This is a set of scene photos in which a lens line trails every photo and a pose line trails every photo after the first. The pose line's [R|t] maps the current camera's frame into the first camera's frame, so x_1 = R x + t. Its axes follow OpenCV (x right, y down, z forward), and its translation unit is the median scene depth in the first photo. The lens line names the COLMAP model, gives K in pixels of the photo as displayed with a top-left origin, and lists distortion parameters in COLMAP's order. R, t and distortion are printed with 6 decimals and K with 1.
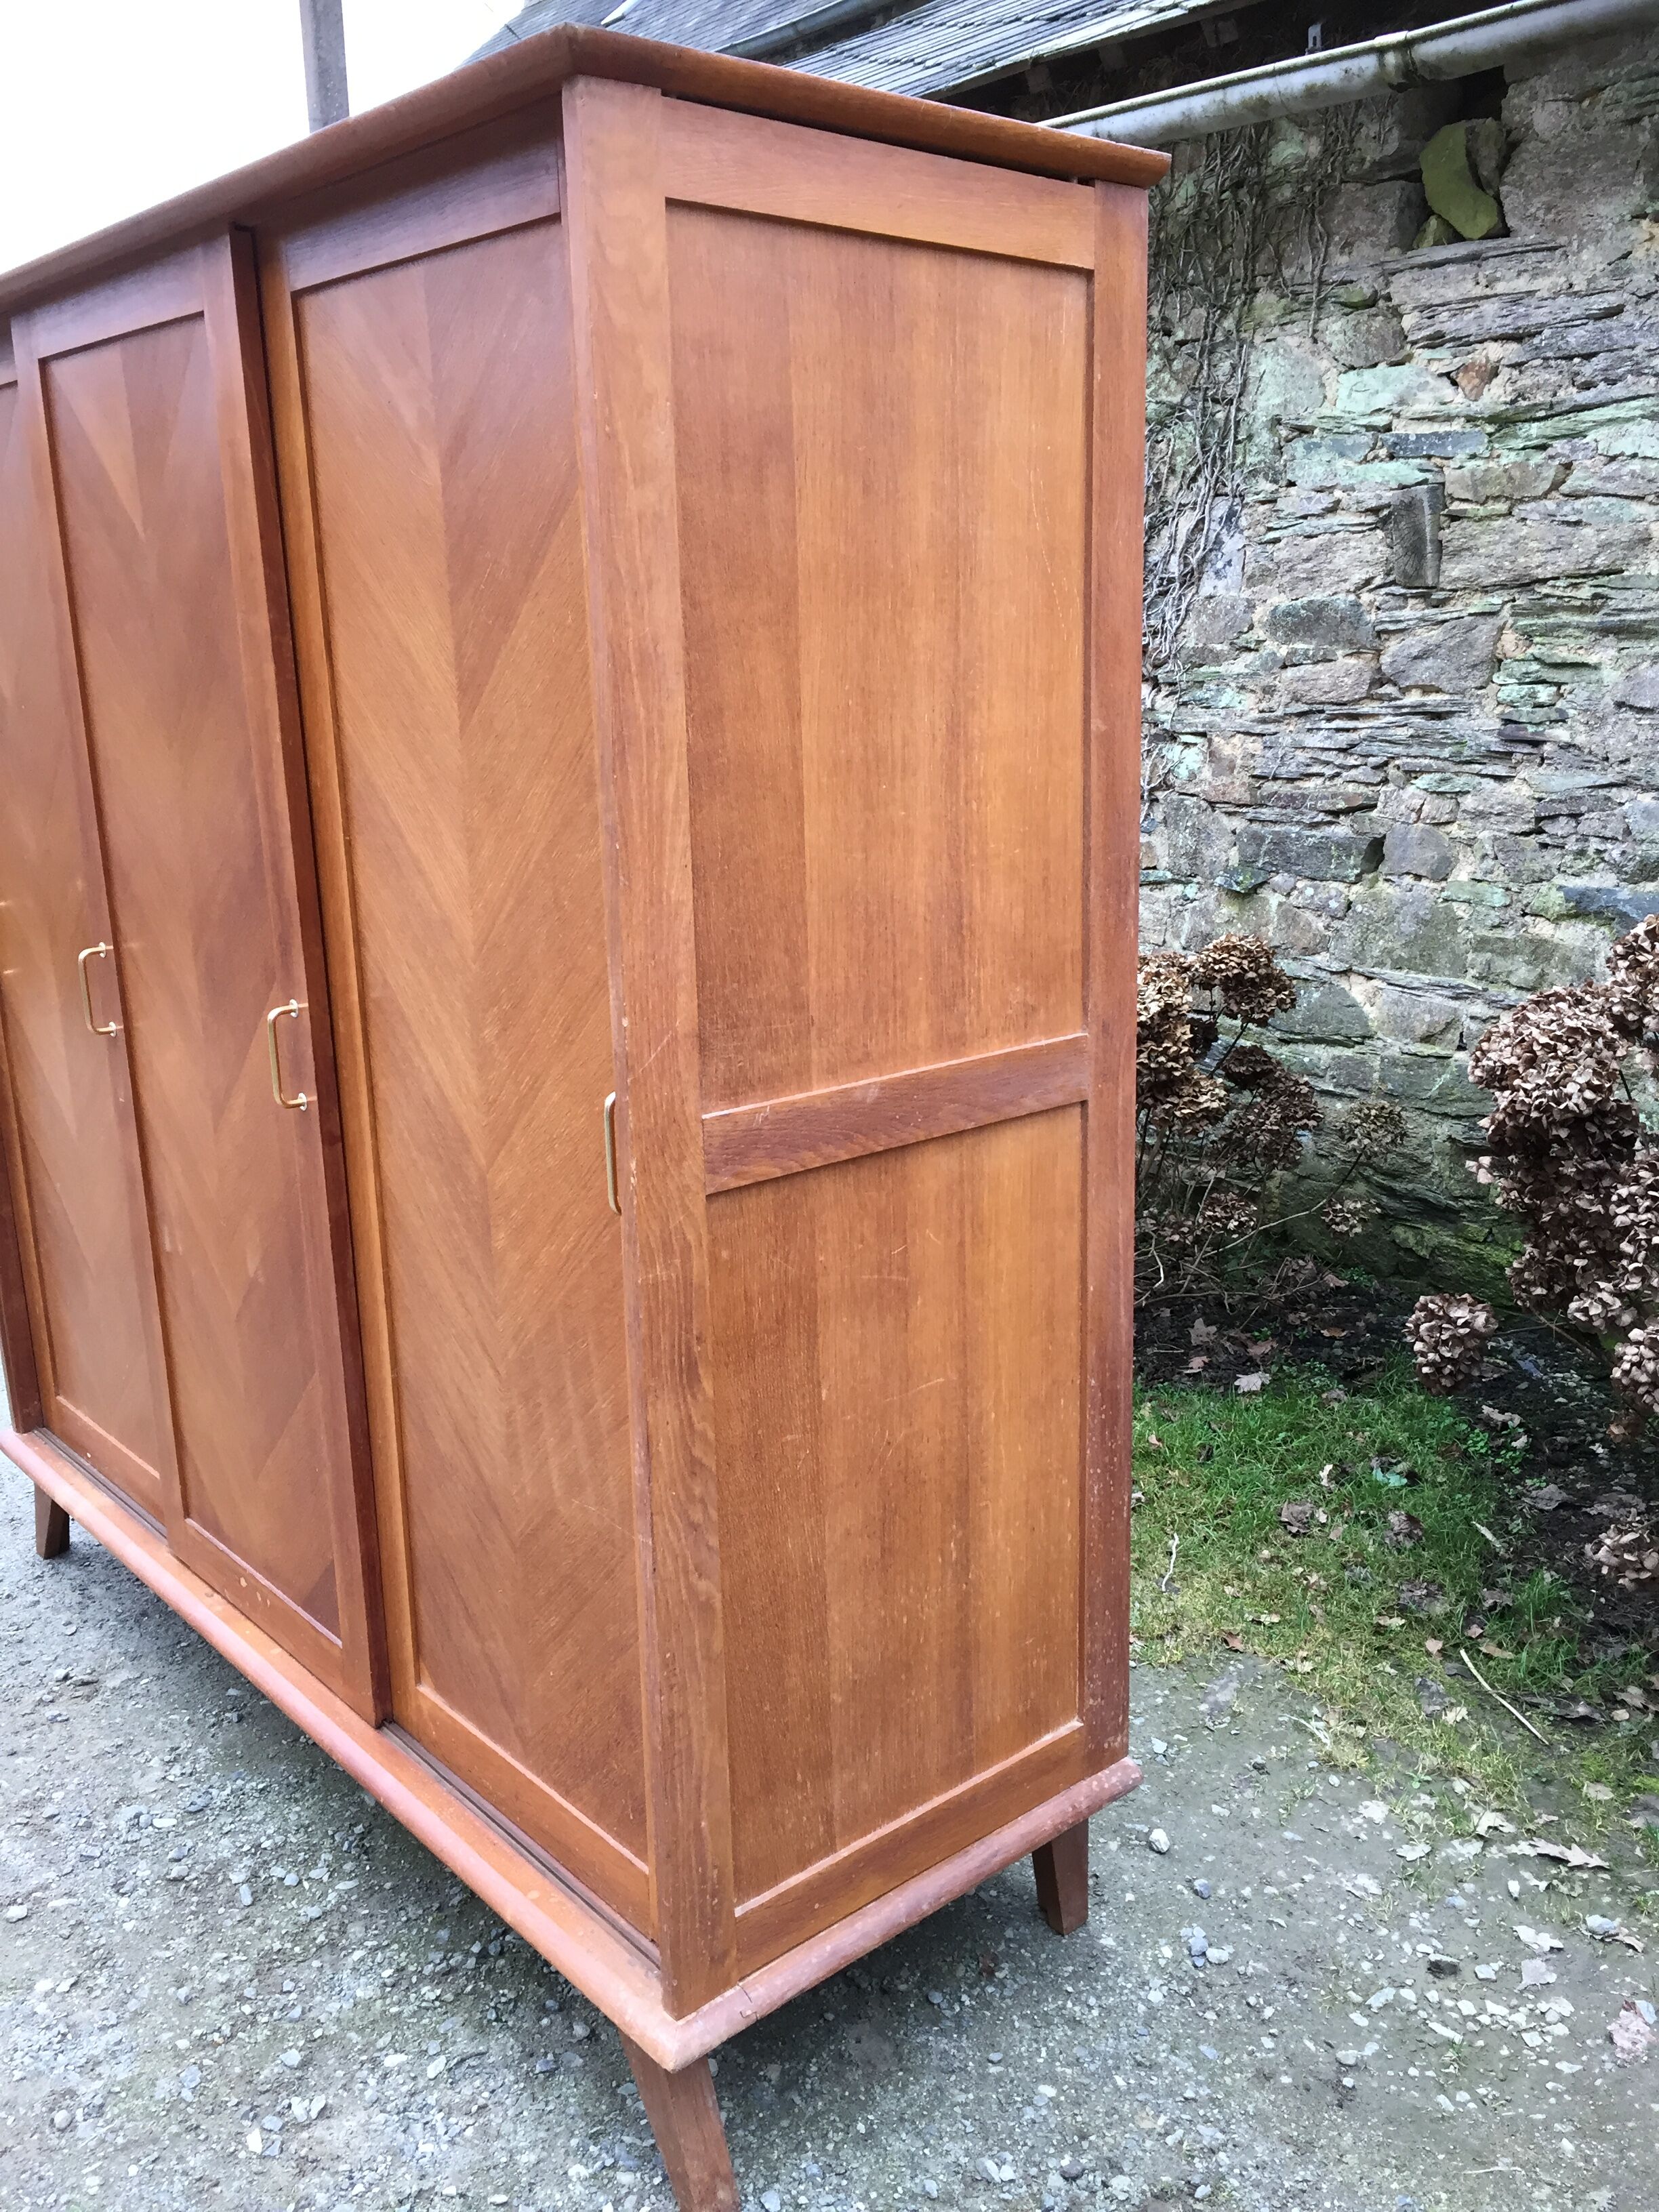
lens RADIAL K [[1889.7, 0, 827.0], [0, 1889.7, 1110.7], [0, 0, 1]] dist [0.080814, -0.108373]
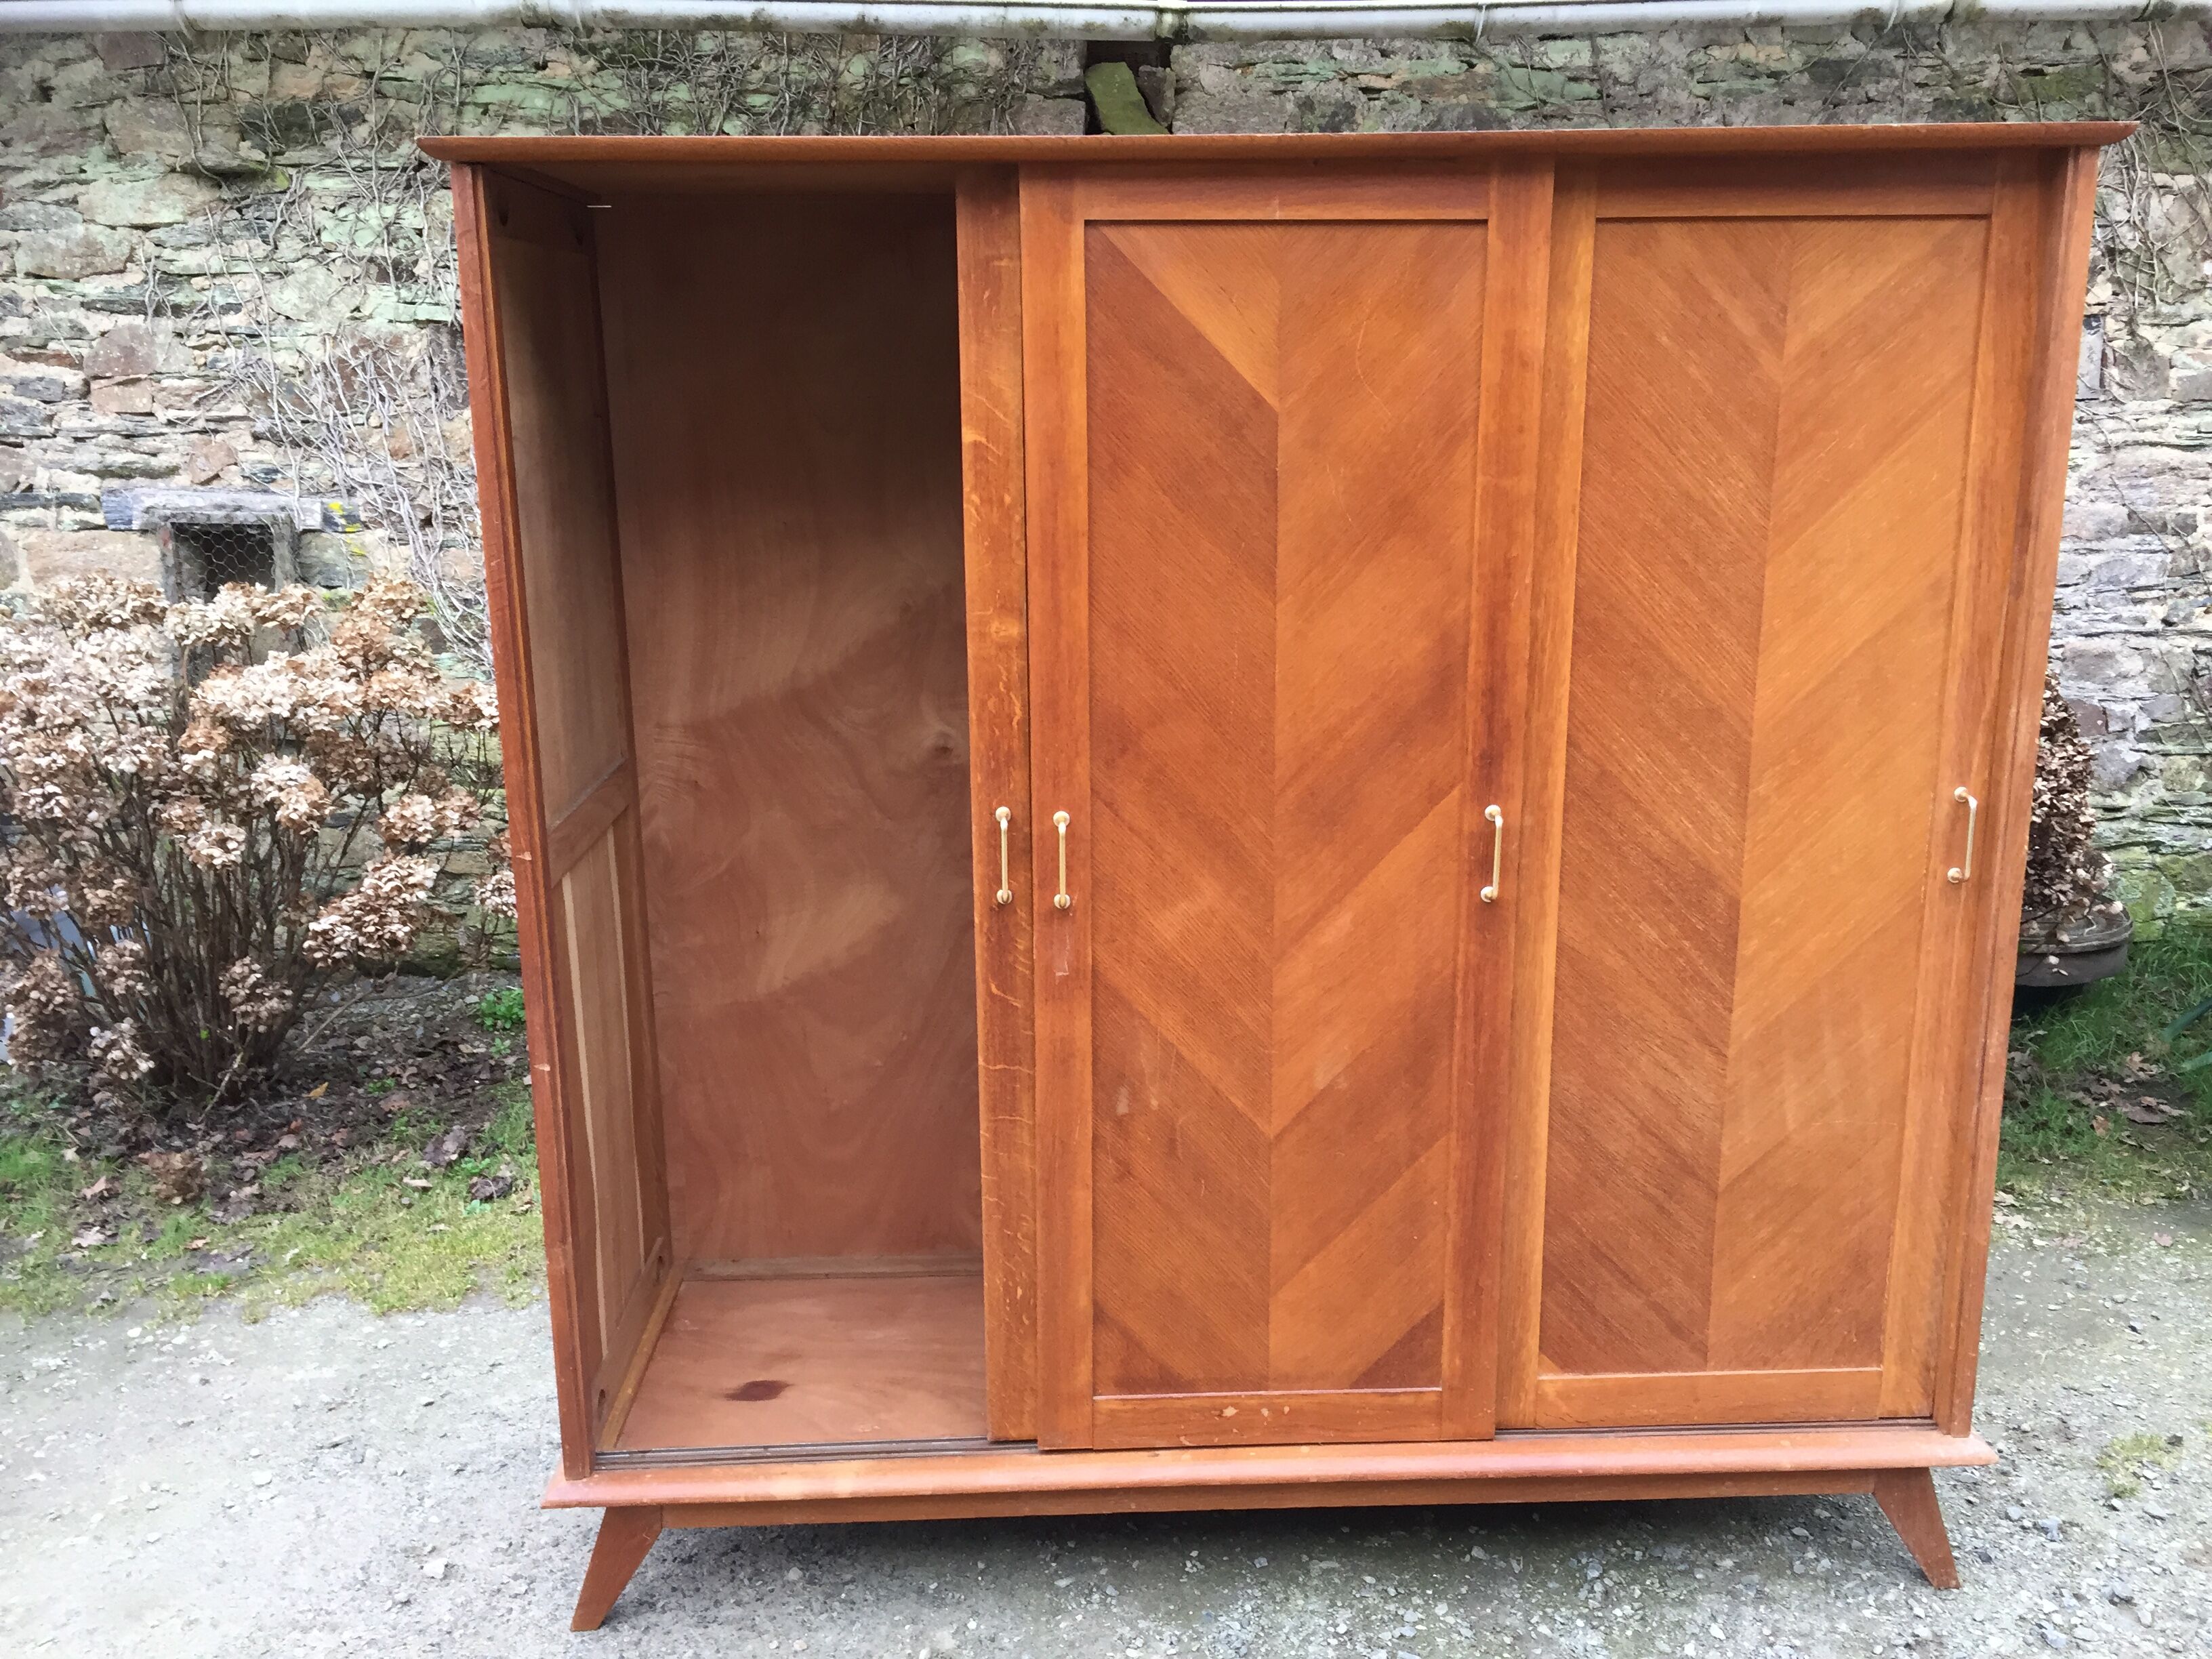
lens RADIAL K [[1889.7, 0, 1117.2], [0, 1889.7, 829.6], [0, 0, 1]] dist [0.080814, -0.108373]
pose [[0.619933, -0.161986, 0.767752, -0.791535], [0.190721, 0.980223, 0.052814, -0.089947], [-0.761123, 0.113685, 0.638566, 0.269682]]
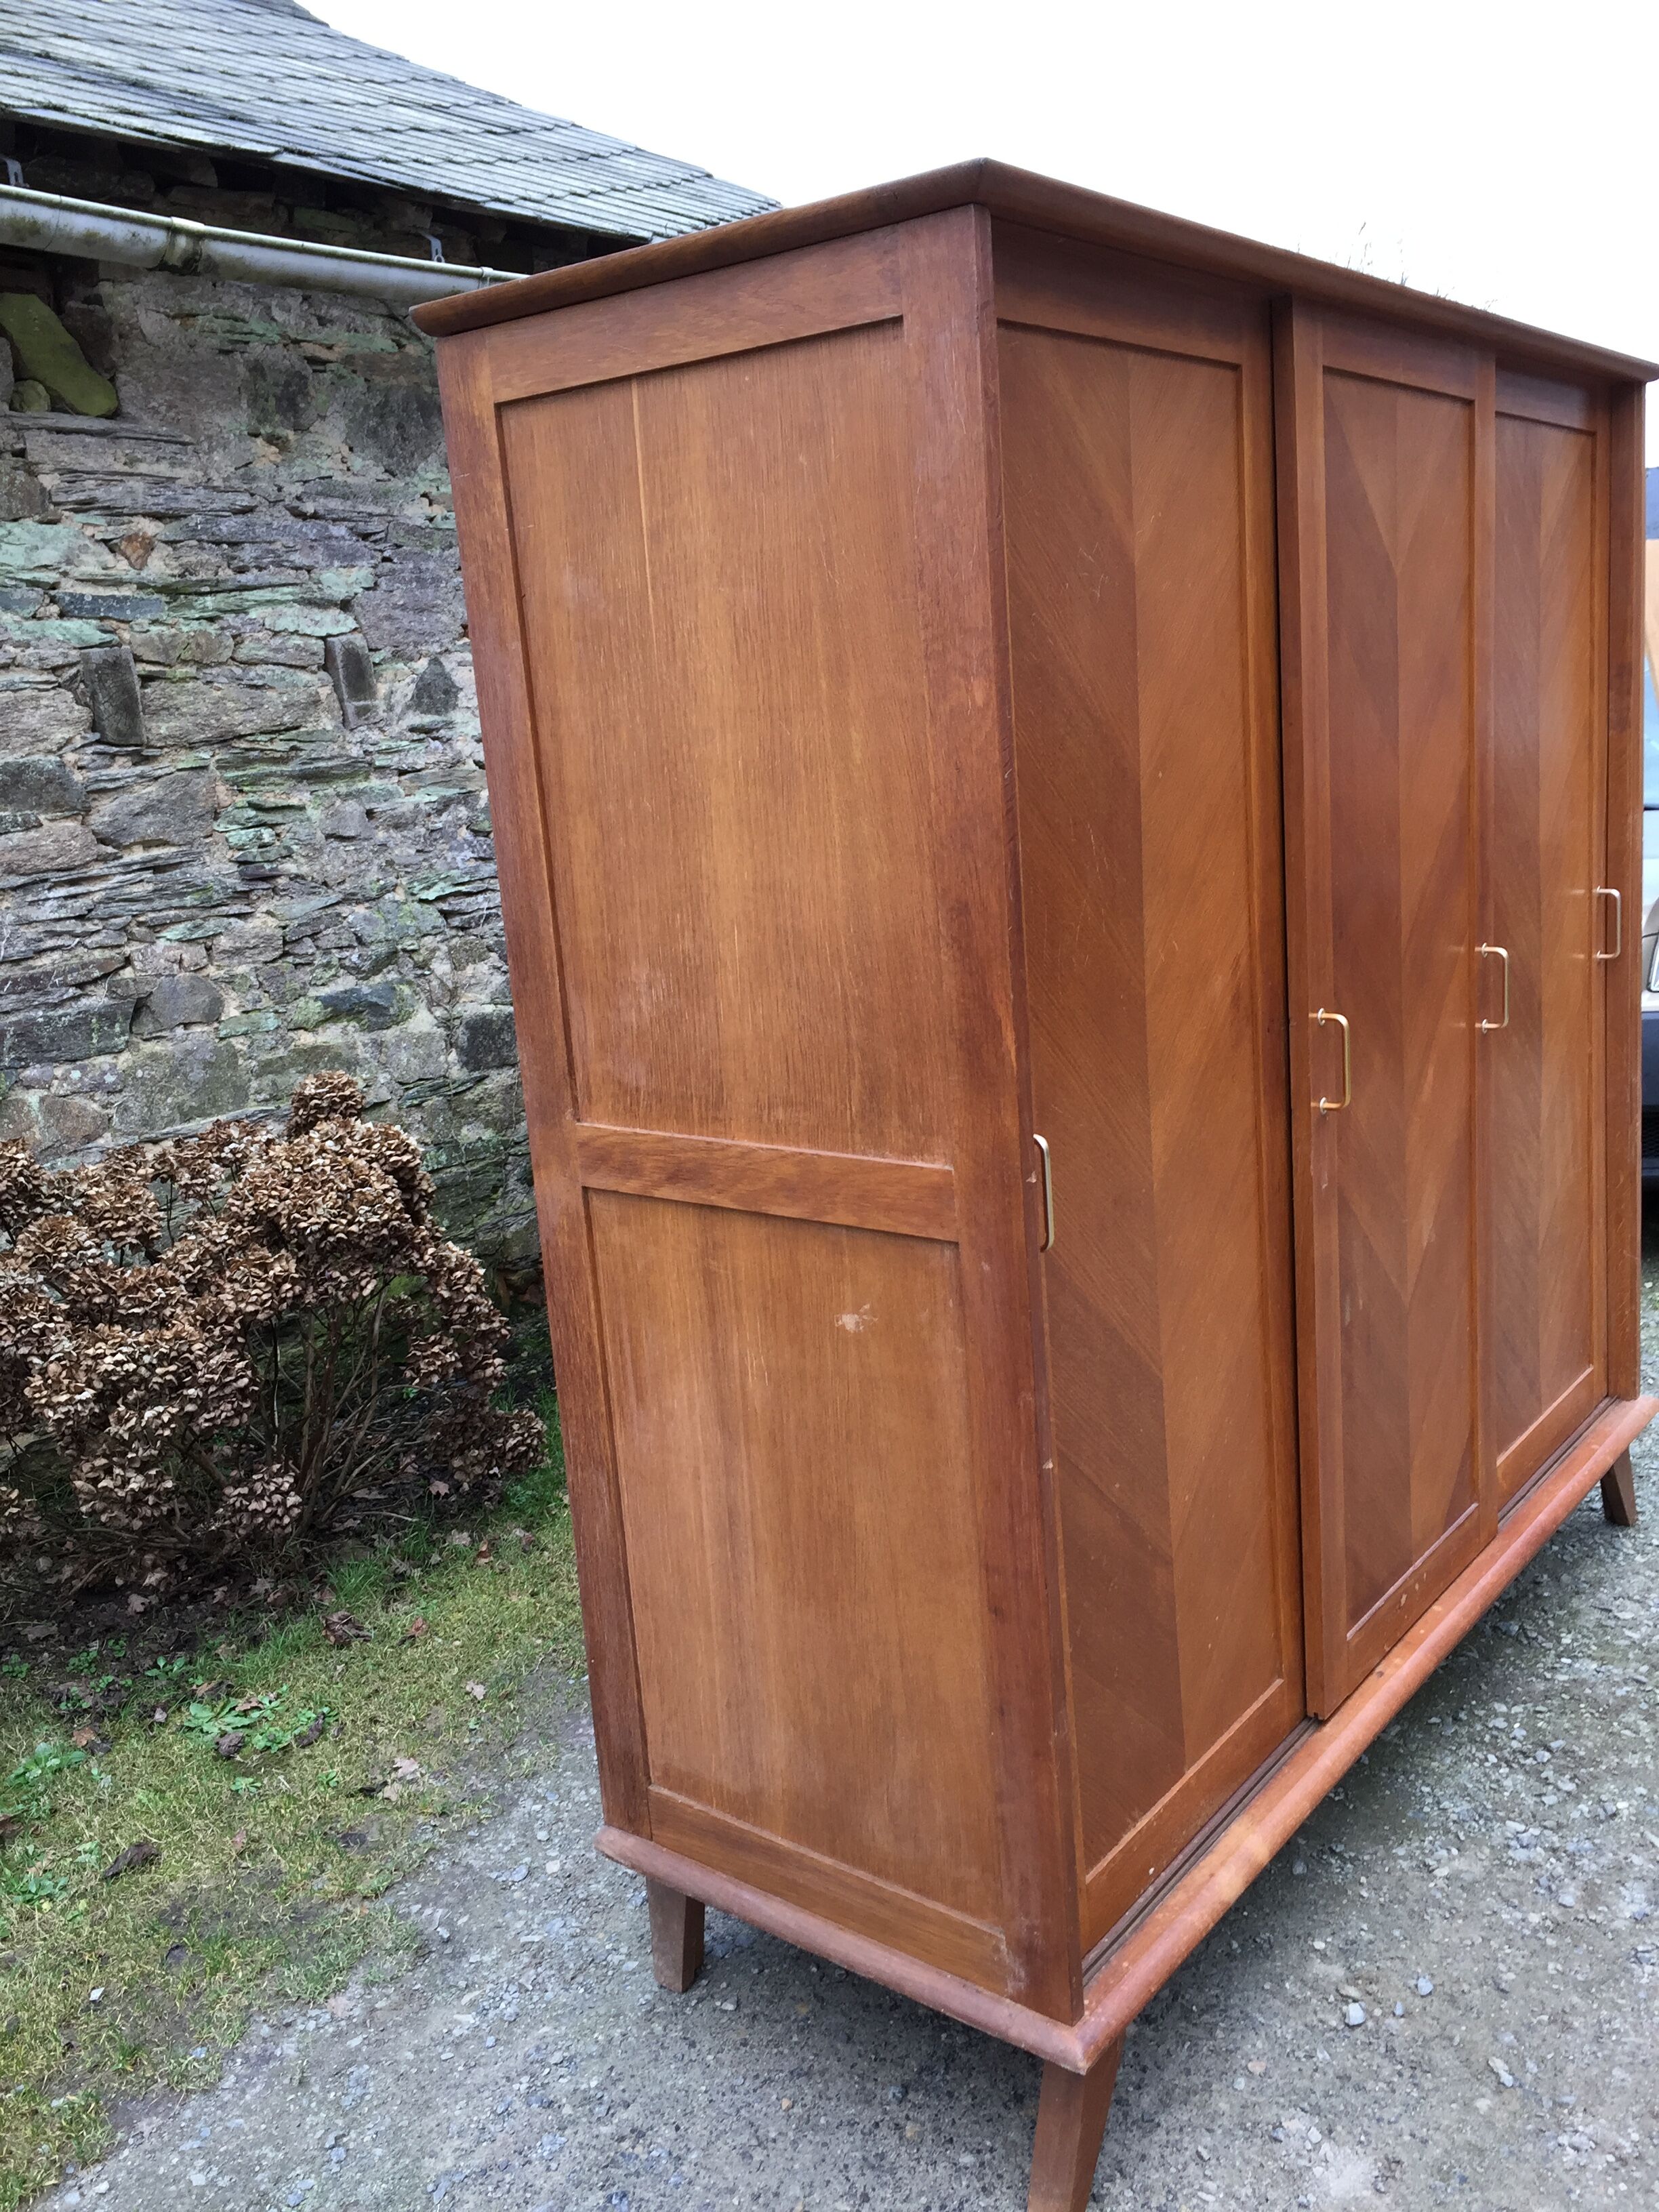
lens RADIAL K [[1889.7, 0, 836.2], [0, 1889.7, 1112.0], [0, 0, 1]] dist [0.080814, -0.108373]
pose [[-0.204014, -0.163241, 0.965262, -0.865440], [0.323142, 0.919507, 0.223801, -0.228217], [-0.924098, 0.357575, -0.134843, 0.975380]]
